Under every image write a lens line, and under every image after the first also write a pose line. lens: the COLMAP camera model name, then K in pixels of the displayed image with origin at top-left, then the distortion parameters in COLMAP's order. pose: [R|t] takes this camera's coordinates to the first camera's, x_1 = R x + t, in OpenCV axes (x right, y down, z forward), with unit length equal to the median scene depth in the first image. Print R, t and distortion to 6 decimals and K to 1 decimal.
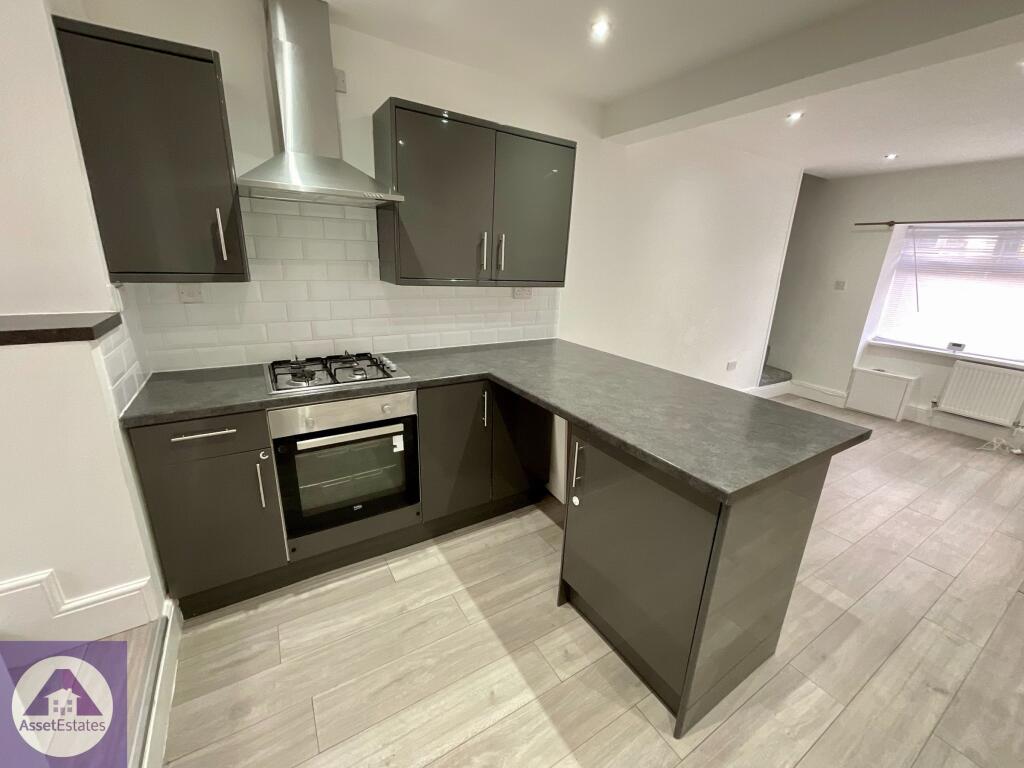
lens RADIAL K [[410.8, 0, 512.0], [0, 410.8, 384.0], [0, 0, 1]] dist [0.001705, 0.000618]
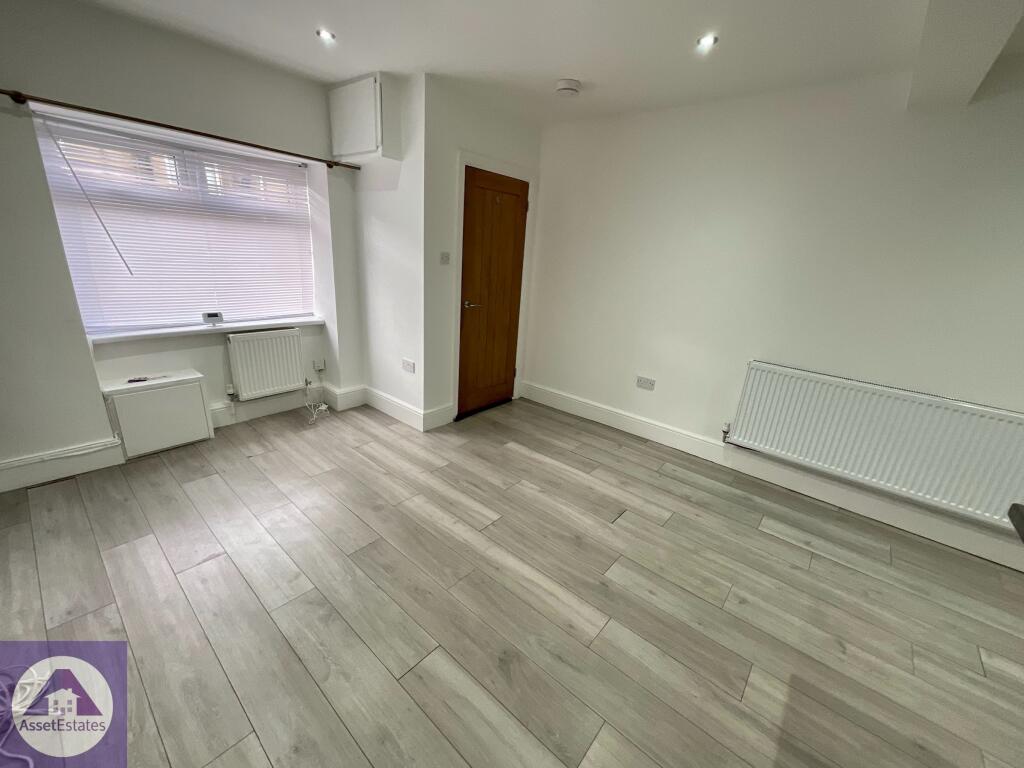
lens RADIAL K [[410.8, 0, 512.0], [0, 410.8, 384.0], [0, 0, 1]] dist [0.001705, 0.000618]
pose [[-0.307192, -0.358285, 0.881626, 0.216936], [0.199819, 0.881485, 0.427852, -0.190666], [-0.930433, 0.307598, -0.199193, 0.672663]]
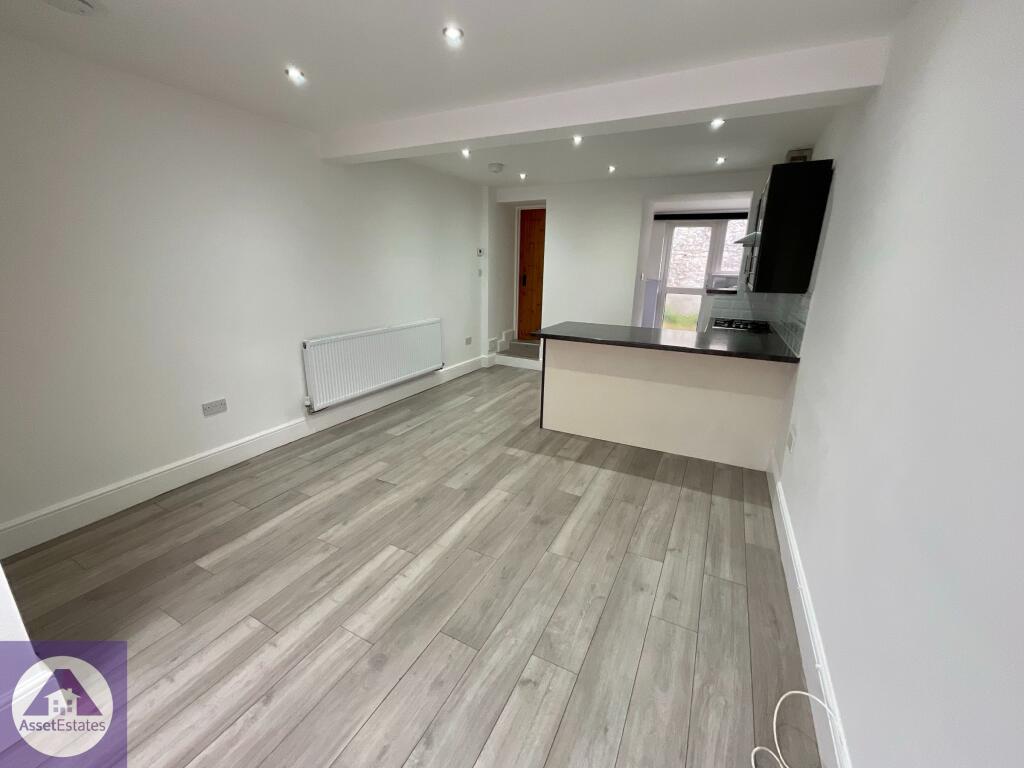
lens RADIAL K [[410.8, 0, 512.0], [0, 410.8, 384.0], [0, 0, 1]] dist [0.001705, 0.000618]
pose [[-0.858410, 0.094238, -0.504233, 0.768075], [-0.195171, 0.849048, 0.490944, -0.264528], [0.474384, 0.519843, -0.710439, 0.976510]]
